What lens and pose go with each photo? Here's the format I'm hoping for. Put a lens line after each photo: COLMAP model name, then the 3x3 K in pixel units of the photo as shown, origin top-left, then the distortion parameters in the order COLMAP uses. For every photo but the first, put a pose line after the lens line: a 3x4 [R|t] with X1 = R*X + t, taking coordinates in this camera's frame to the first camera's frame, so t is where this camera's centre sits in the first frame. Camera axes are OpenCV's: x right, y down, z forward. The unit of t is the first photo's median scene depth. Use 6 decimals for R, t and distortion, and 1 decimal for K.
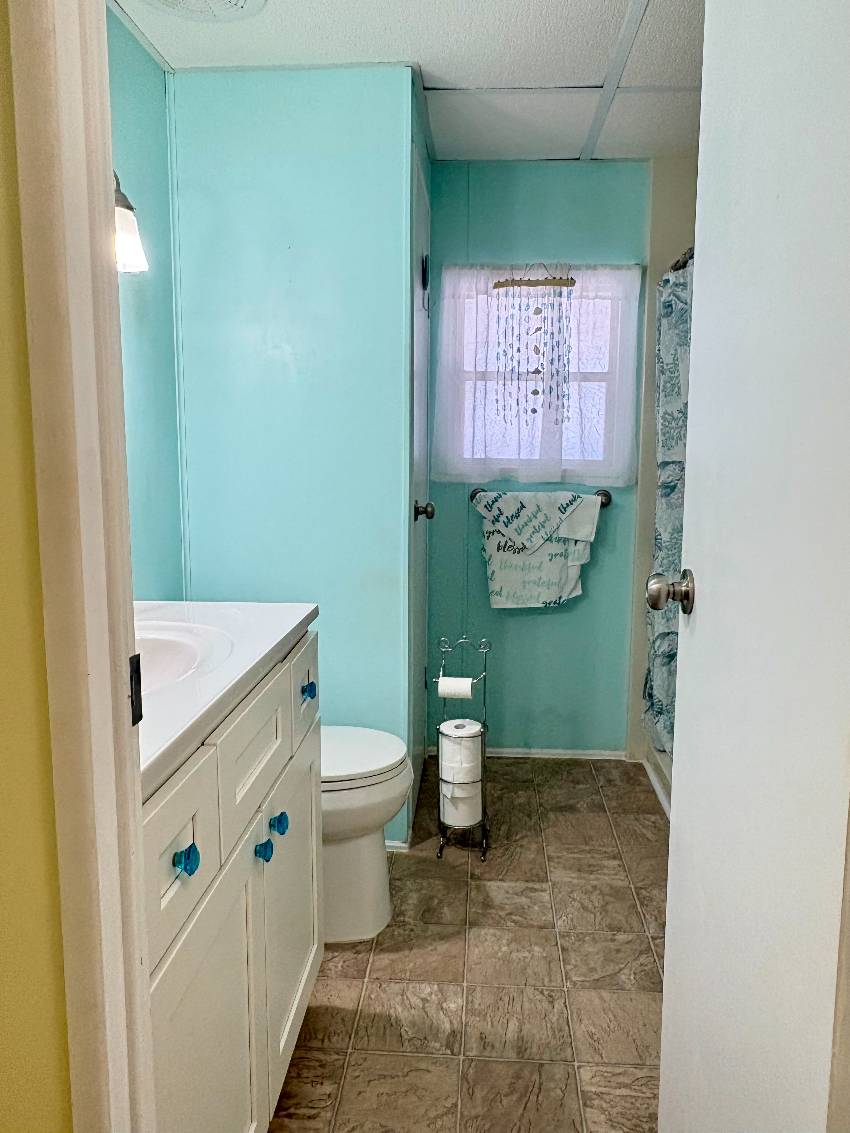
lens RADIAL K [[878.1, 0, 425.0], [0, 878.1, 566.5], [0, 0, 1]] dist [-0.001028, -0.000448]
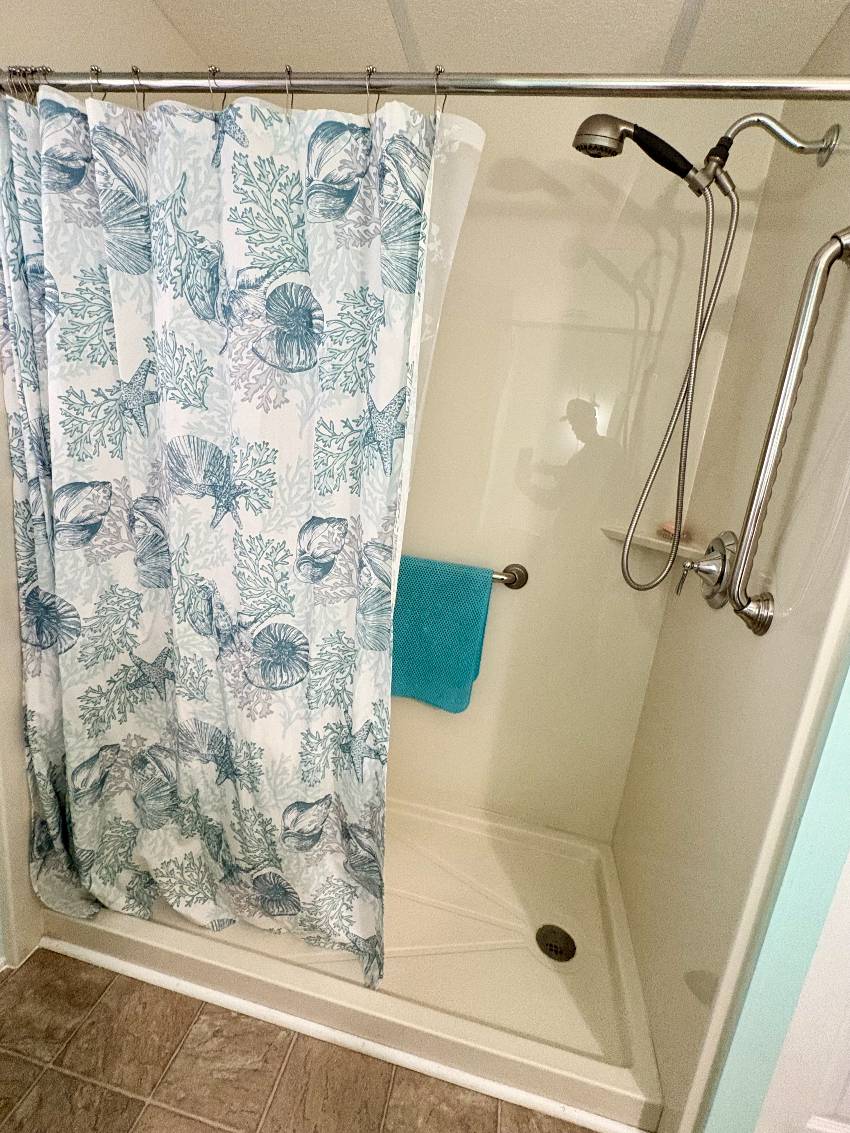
lens RADIAL K [[525.7, 0, 425.0], [0, 525.7, 566.5], [0, 0, 1]] dist [0.003940, 0.000608]
pose [[0.123752, -0.219493, 0.967734, -0.031732], [0.027700, 0.975614, 0.217739, -0.135309], [-0.991927, -0.000140, 0.126814, 0.746999]]
